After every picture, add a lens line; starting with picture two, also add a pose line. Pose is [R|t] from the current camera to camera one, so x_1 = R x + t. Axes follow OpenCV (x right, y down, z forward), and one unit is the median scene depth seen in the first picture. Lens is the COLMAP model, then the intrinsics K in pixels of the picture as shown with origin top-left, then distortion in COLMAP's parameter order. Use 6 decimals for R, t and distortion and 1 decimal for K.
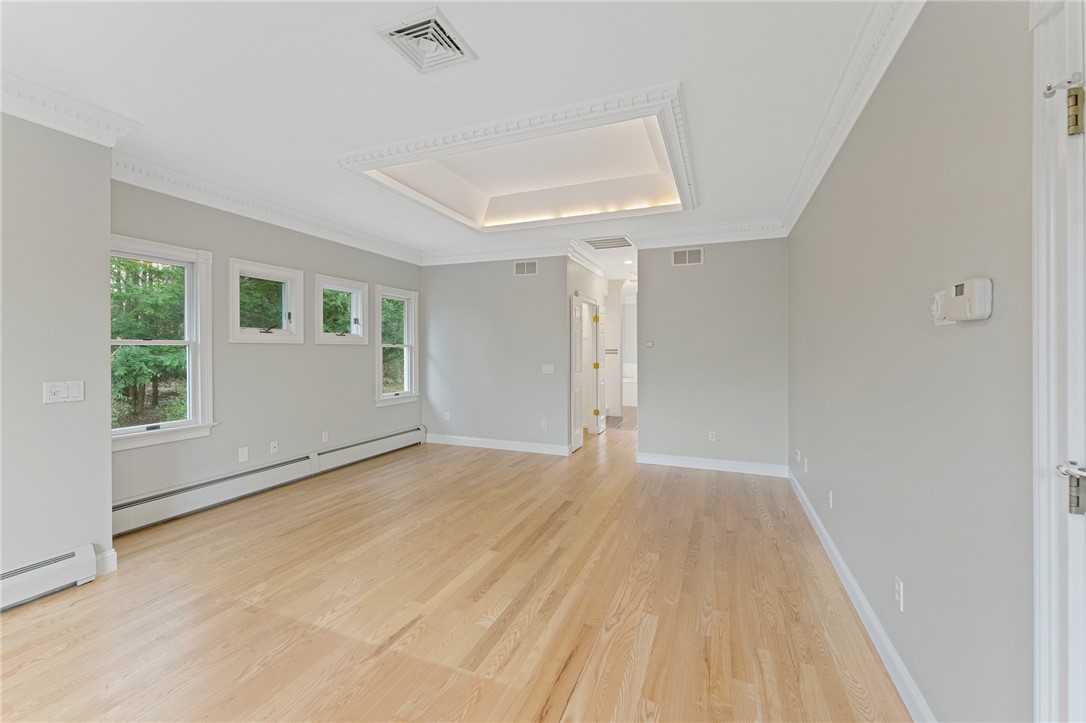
lens RADIAL K [[440.9, 0, 545.0], [0, 440.9, 354.9], [0, 0, 1]] dist [-0.001600, -0.000092]
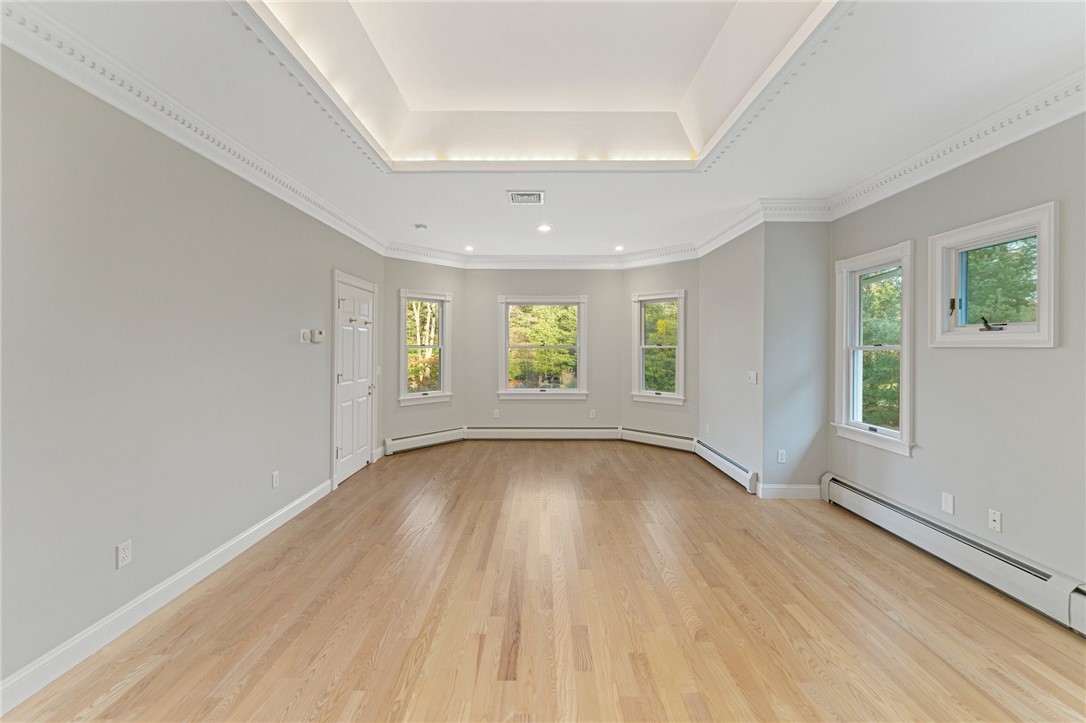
lens RADIAL K [[440.9, 0, 546.2], [0, 440.9, 351.7], [0, 0, 1]] dist [-0.001600, -0.000092]
pose [[-0.926470, 0.000447, -0.376368, 0.216253], [-0.008169, 0.999740, 0.021296, -0.033847], [0.376280, 0.022805, -0.926225, 1.599955]]
